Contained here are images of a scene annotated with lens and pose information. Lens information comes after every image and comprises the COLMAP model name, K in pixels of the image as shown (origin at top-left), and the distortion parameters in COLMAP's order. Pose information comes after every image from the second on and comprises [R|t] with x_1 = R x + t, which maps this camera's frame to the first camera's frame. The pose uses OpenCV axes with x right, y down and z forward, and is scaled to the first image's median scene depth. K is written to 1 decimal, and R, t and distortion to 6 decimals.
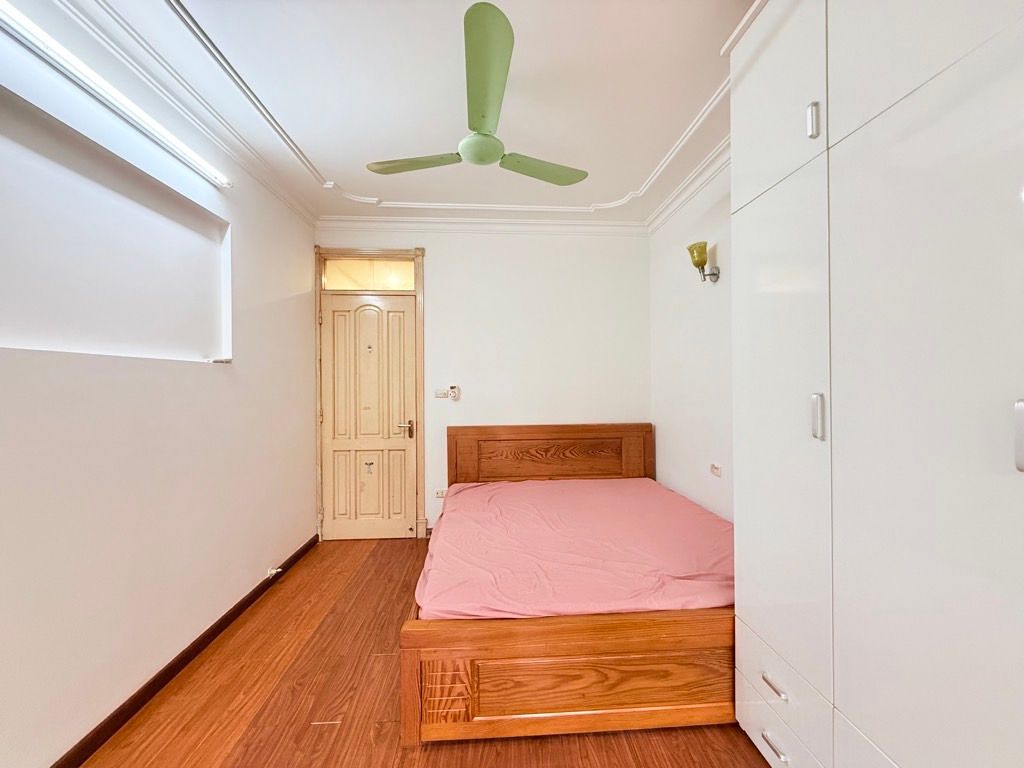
lens RADIAL K [[408.2, 0, 508.0], [0, 408.2, 378.2], [0, 0, 1]] dist [0.002596, 0.000187]
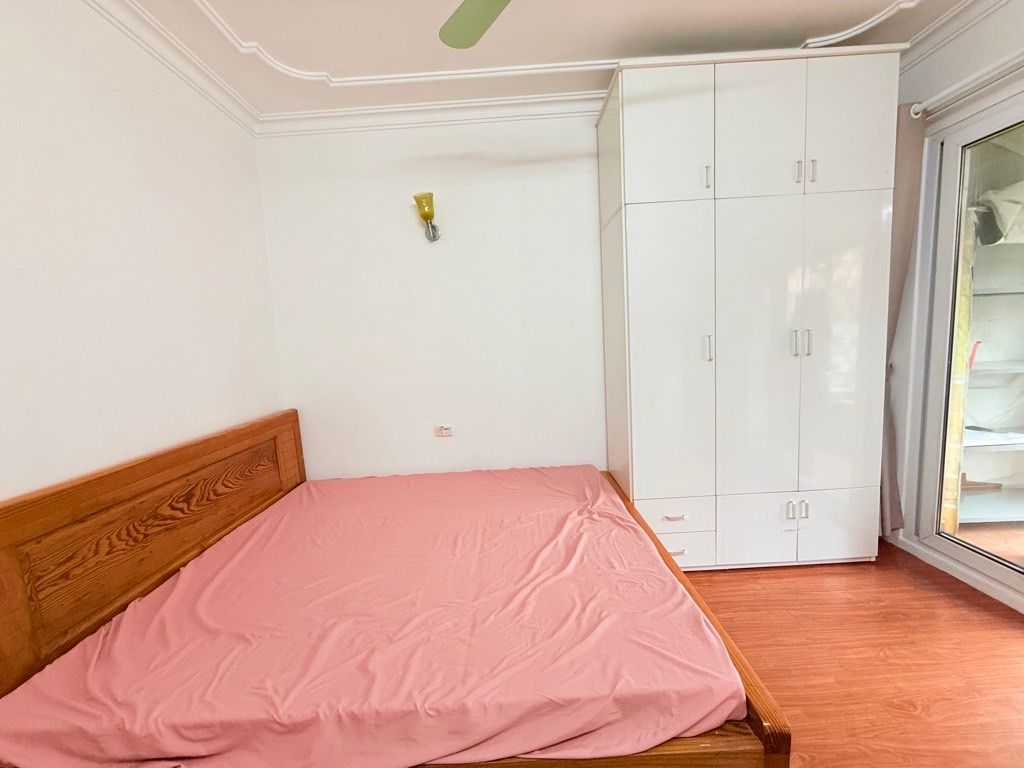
lens RADIAL K [[408.2, 0, 506.1], [0, 408.2, 387.5], [0, 0, 1]] dist [0.002596, 0.000187]
pose [[0.055997, -0.111664, 0.992167, -0.362637], [0.046096, 0.992956, 0.109151, 0.008168], [-0.997366, 0.039623, 0.060750, 0.580186]]
